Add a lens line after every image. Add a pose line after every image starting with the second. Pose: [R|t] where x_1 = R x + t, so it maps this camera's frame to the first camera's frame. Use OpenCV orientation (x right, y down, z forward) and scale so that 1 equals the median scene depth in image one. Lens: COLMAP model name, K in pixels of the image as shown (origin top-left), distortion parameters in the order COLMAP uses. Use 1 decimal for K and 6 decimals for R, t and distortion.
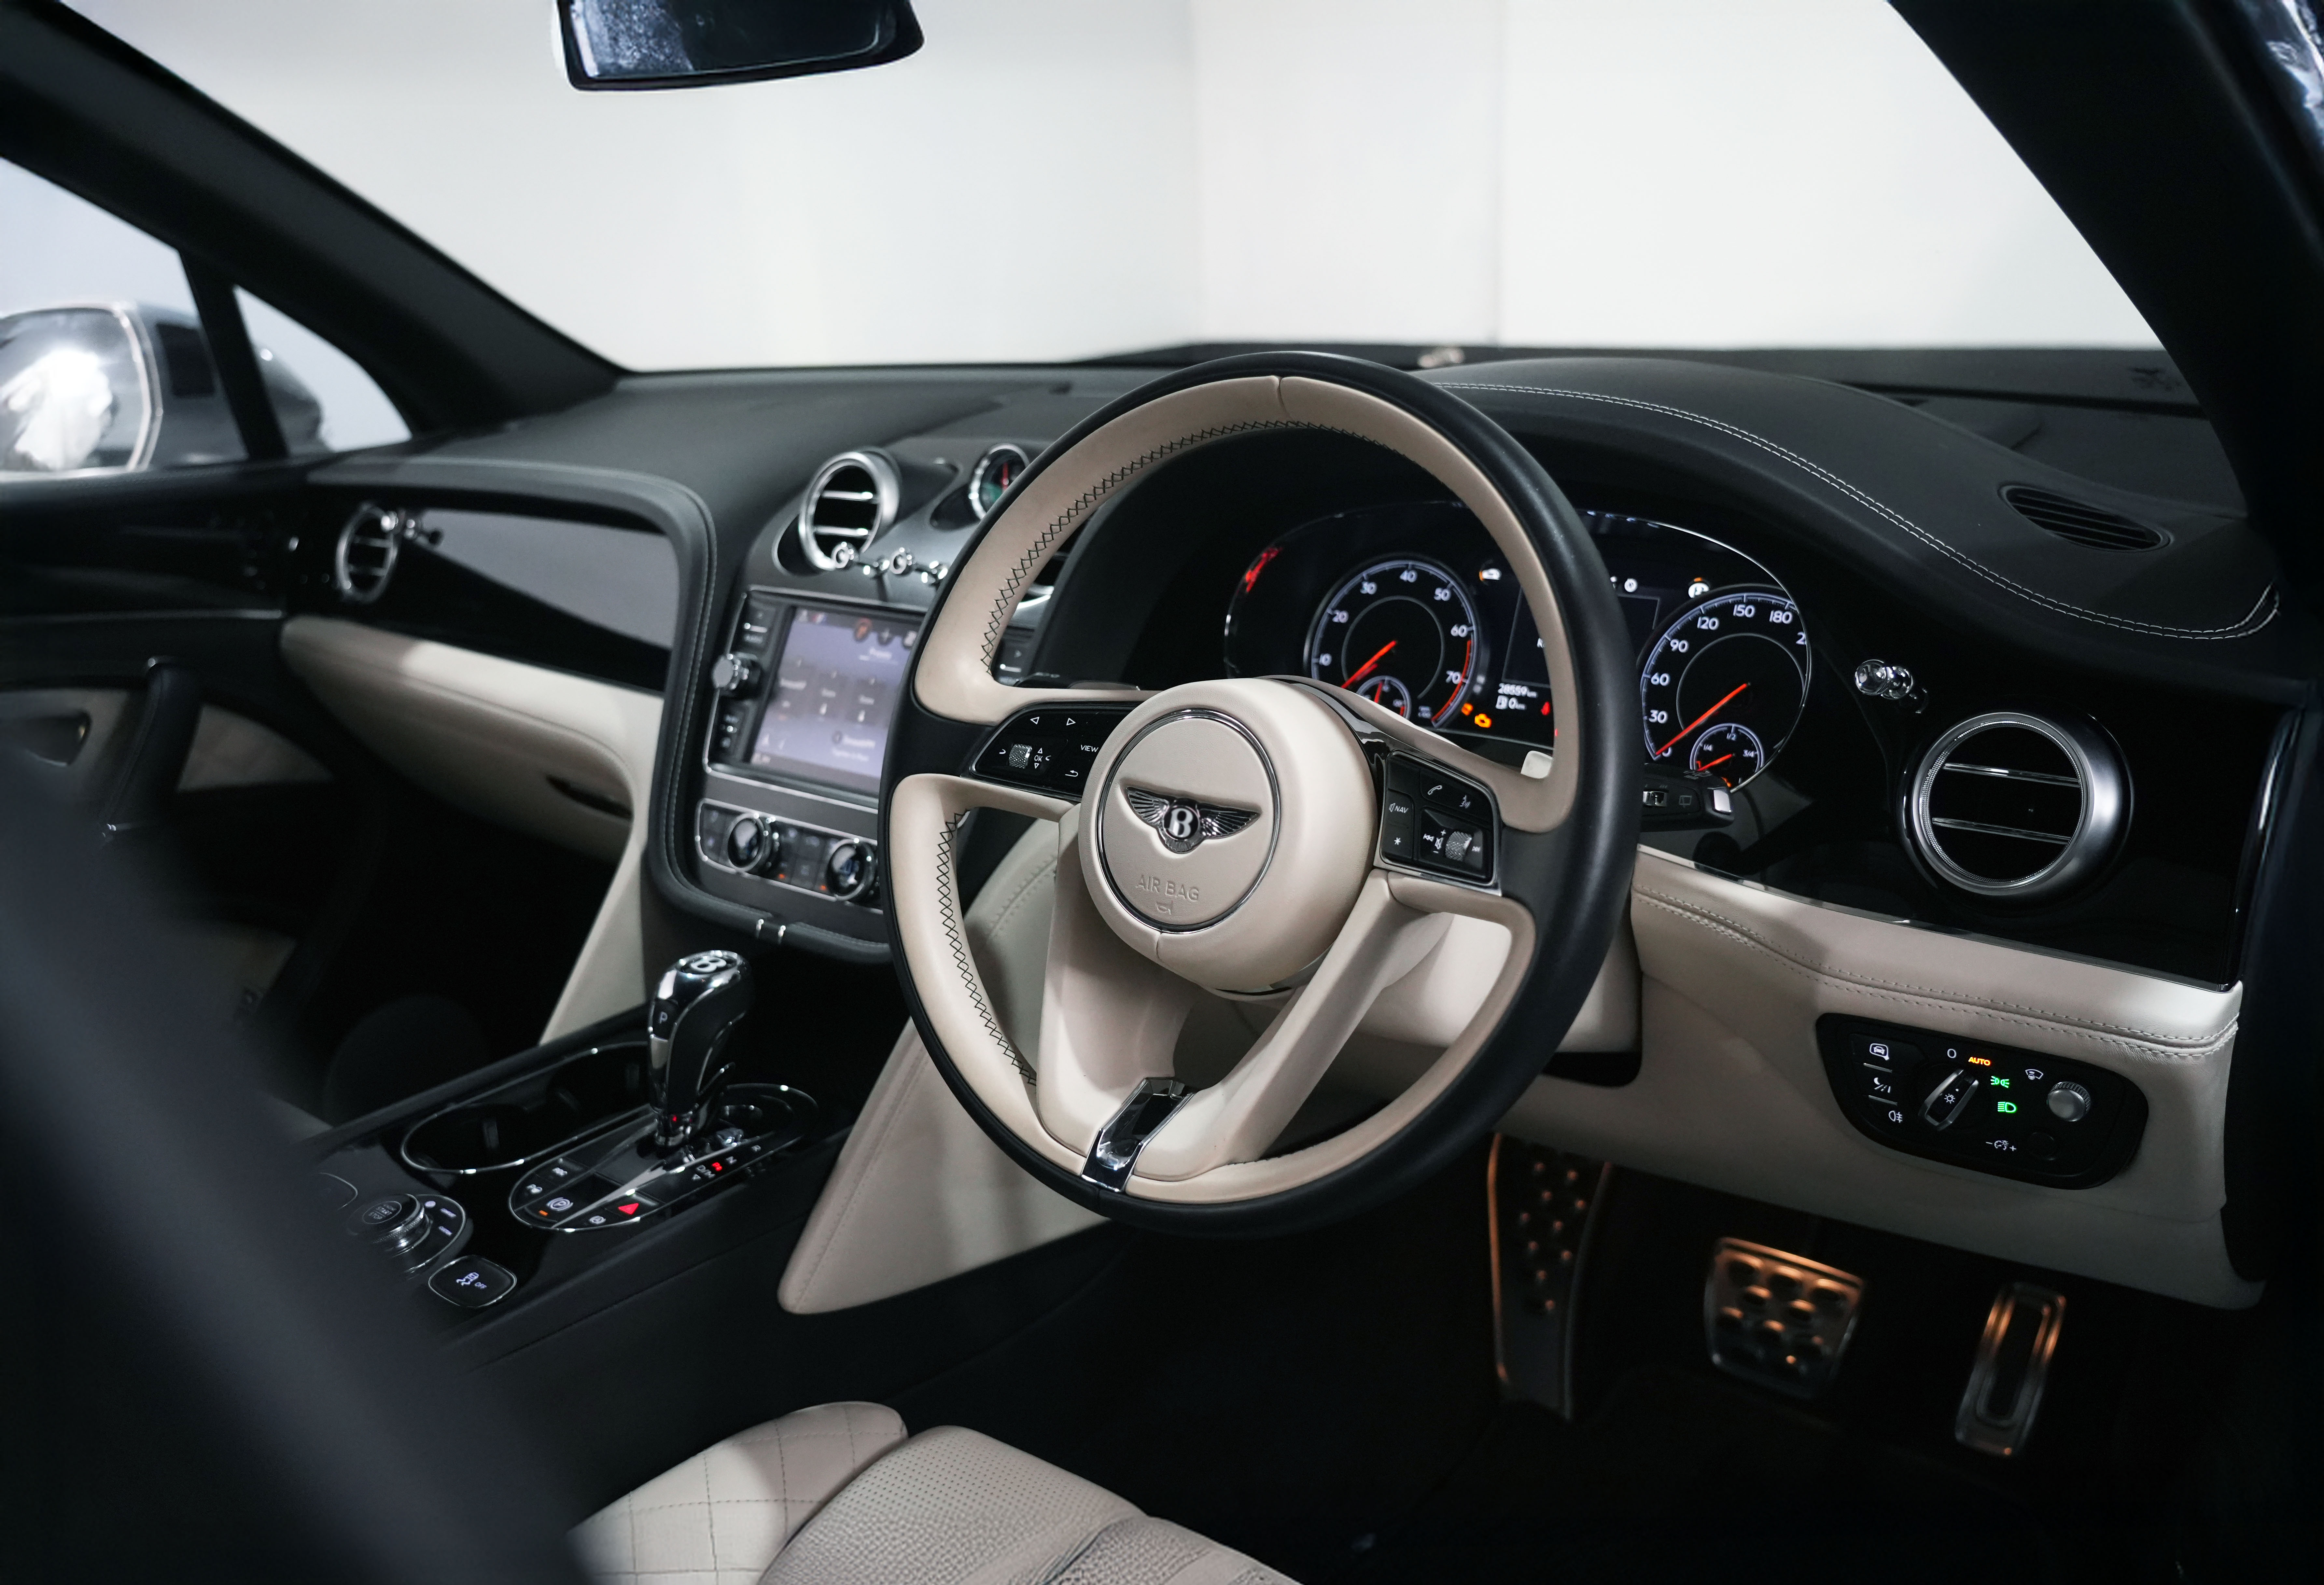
lens RADIAL K [[1864.1, 0, 1162.0], [0, 1864.1, 792.5], [0, 0, 1]] dist [0.000029, -0.000308]
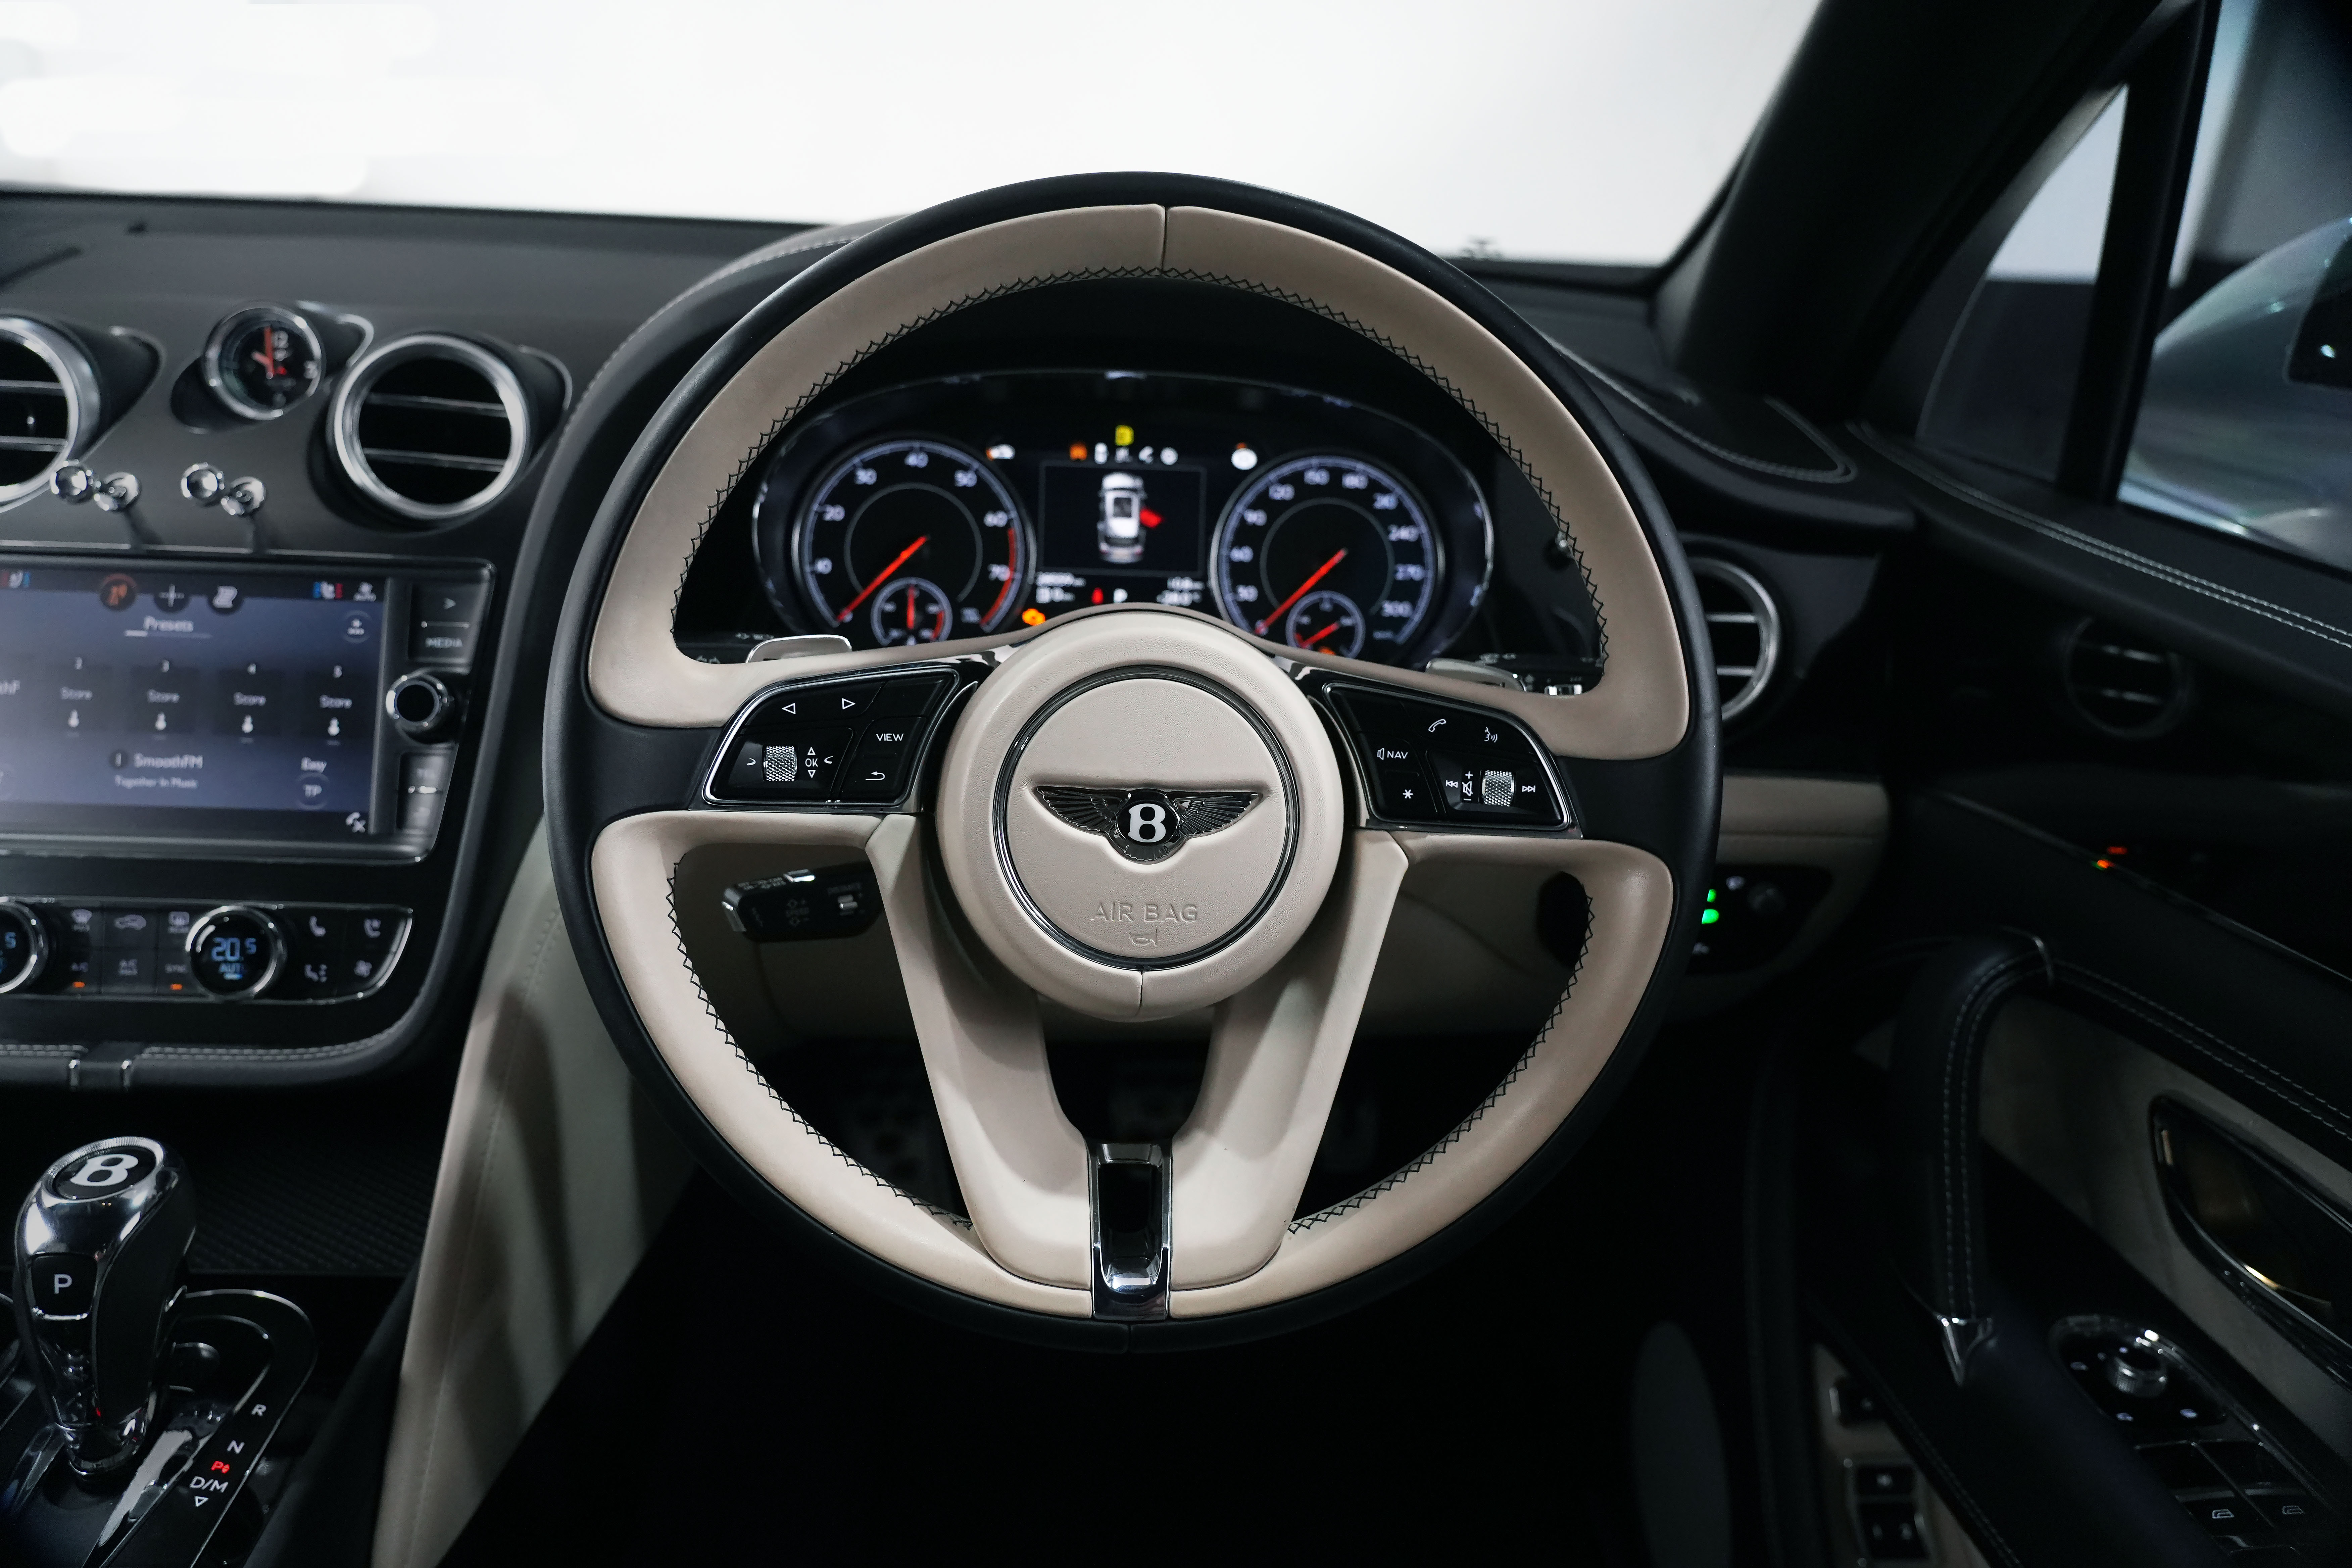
lens RADIAL K [[1556.8, 0, 1176.0], [0, 1556.8, 784.0], [0, 0, 1]] dist [-0.018775, -0.000761]
pose [[0.749974, -0.191466, 0.633150, -0.280248], [0.119365, 0.980651, 0.155162, -0.070872], [-0.650608, -0.040791, 0.758318, 0.395192]]
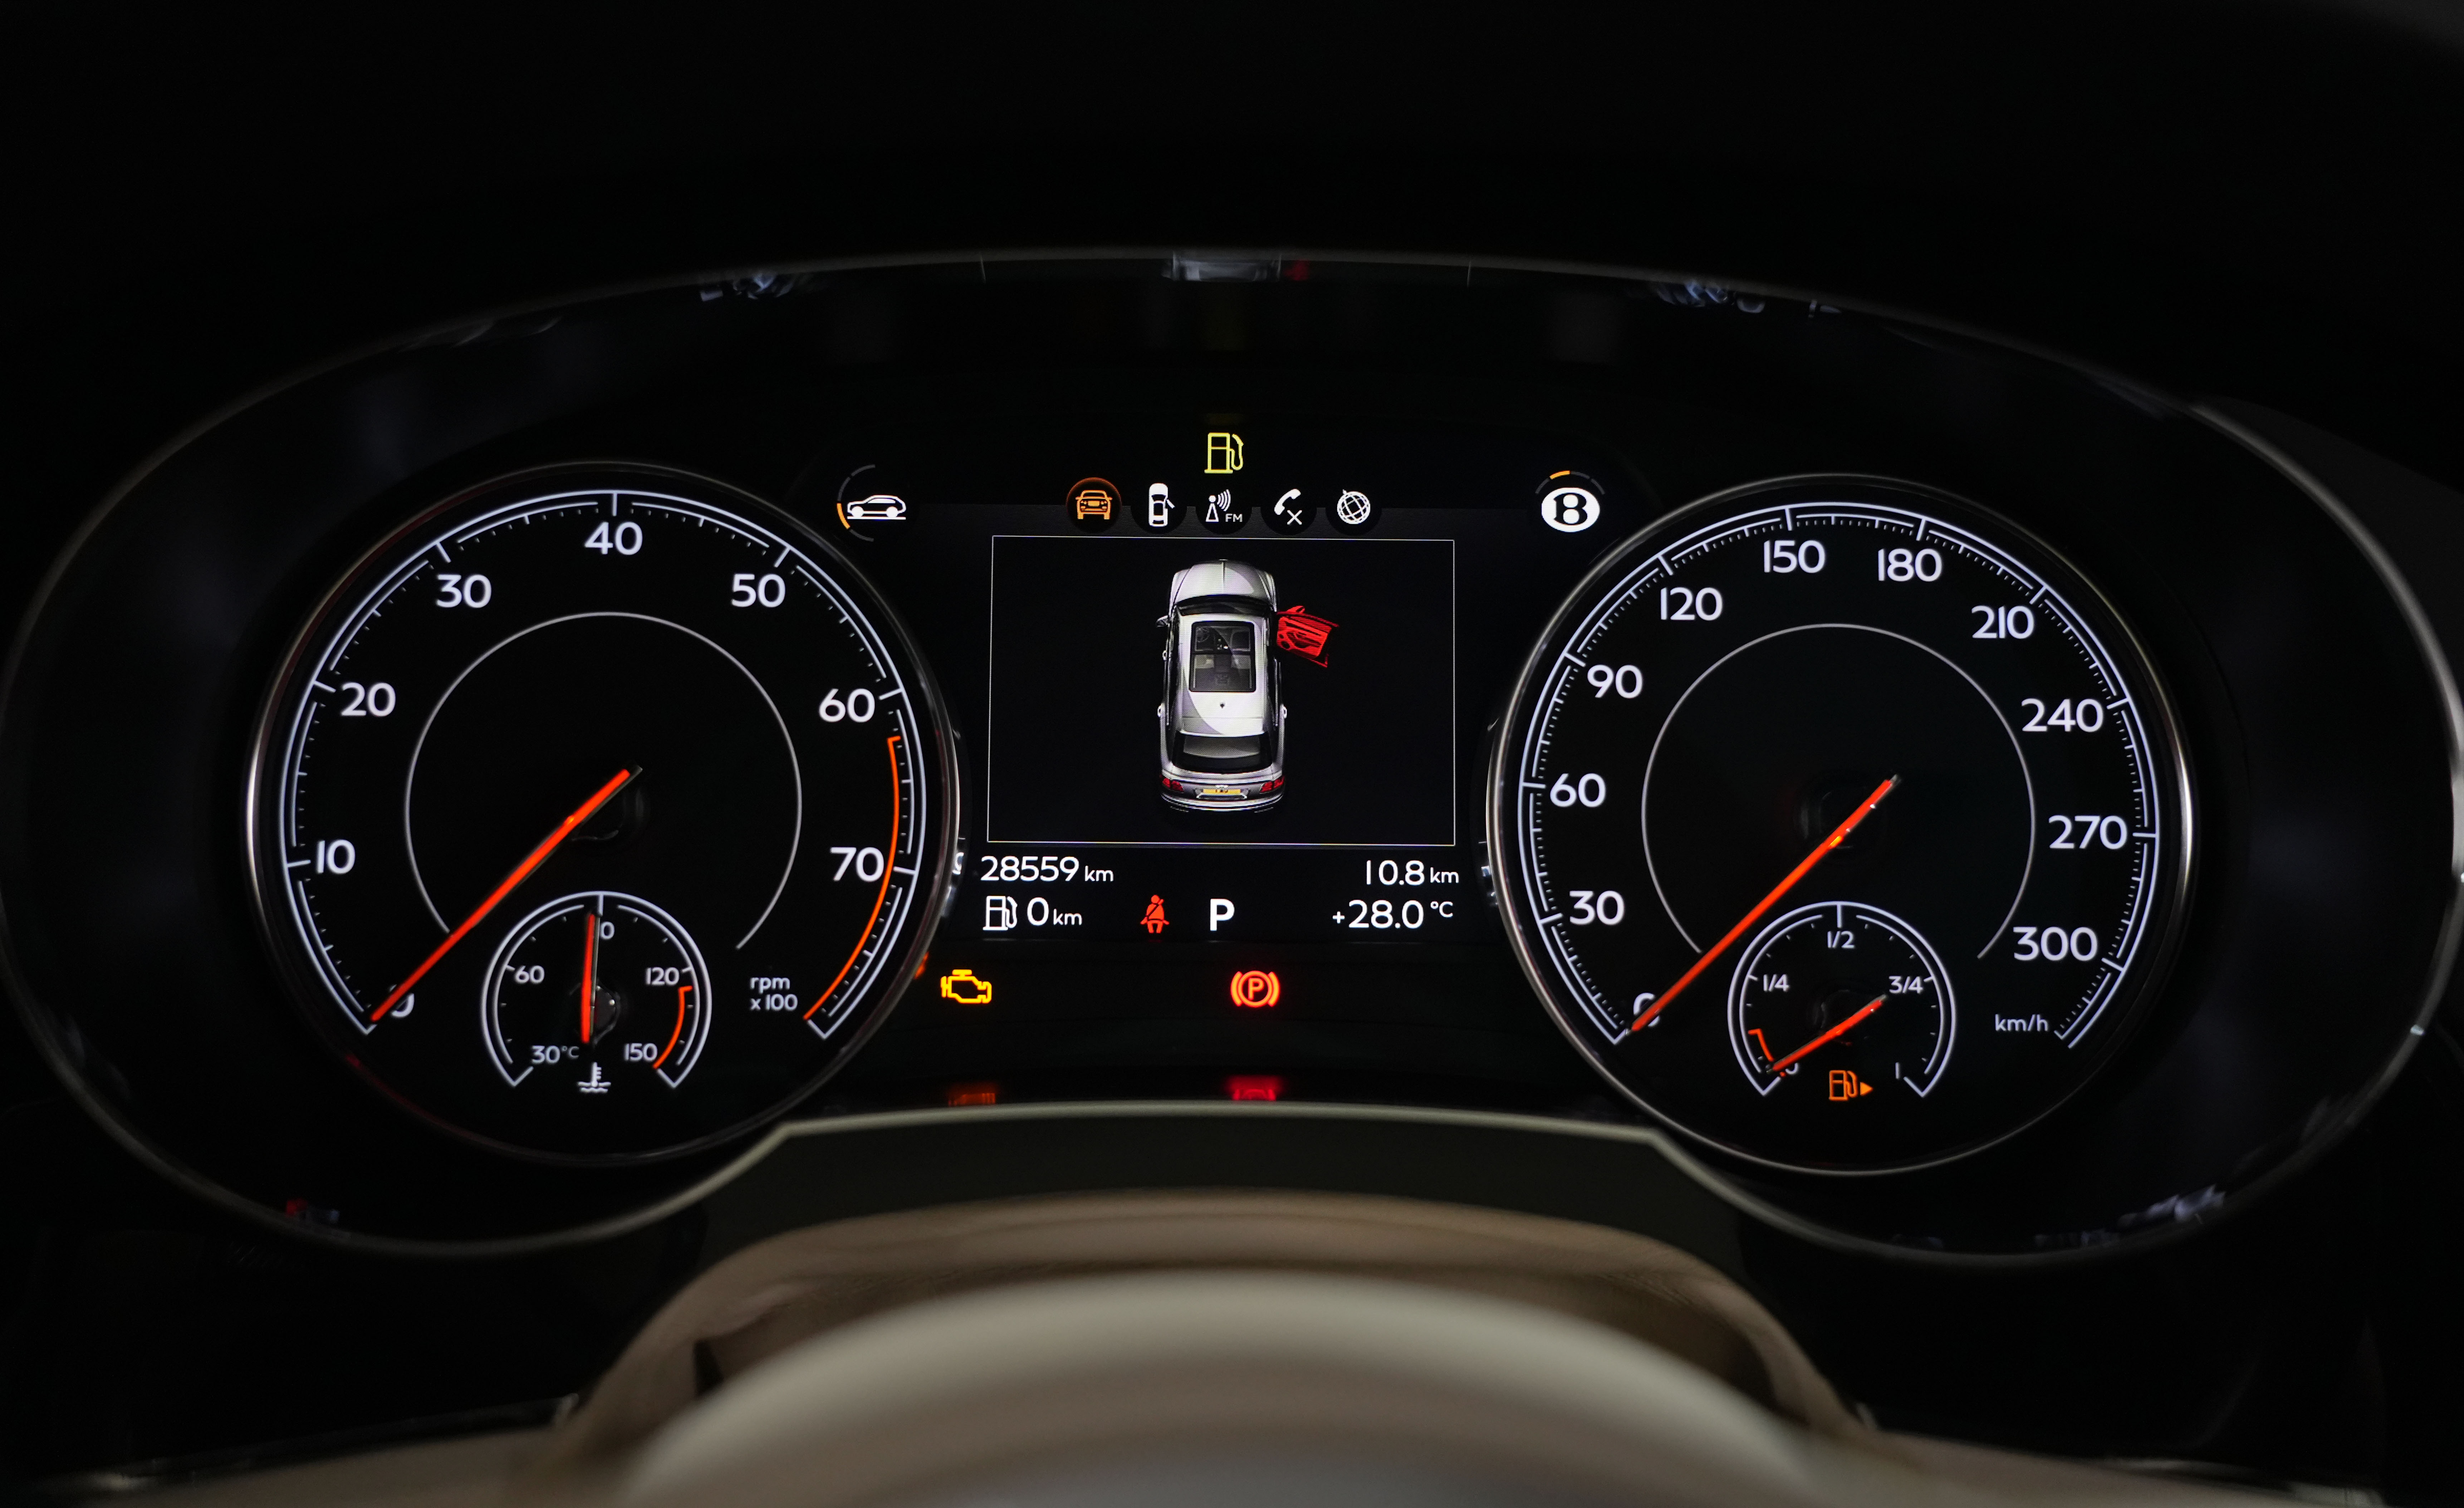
lens RADIAL K [[2279.9, 0, 1234.5], [0, 2279.9, 703.1], [0, 0, 1]] dist [0.017098, 0.000816]
pose [[0.774891, -0.136663, 0.617144, -0.019124], [0.144546, 0.988788, 0.037467, -0.096037], [-0.615345, 0.060173, 0.785958, 0.703292]]
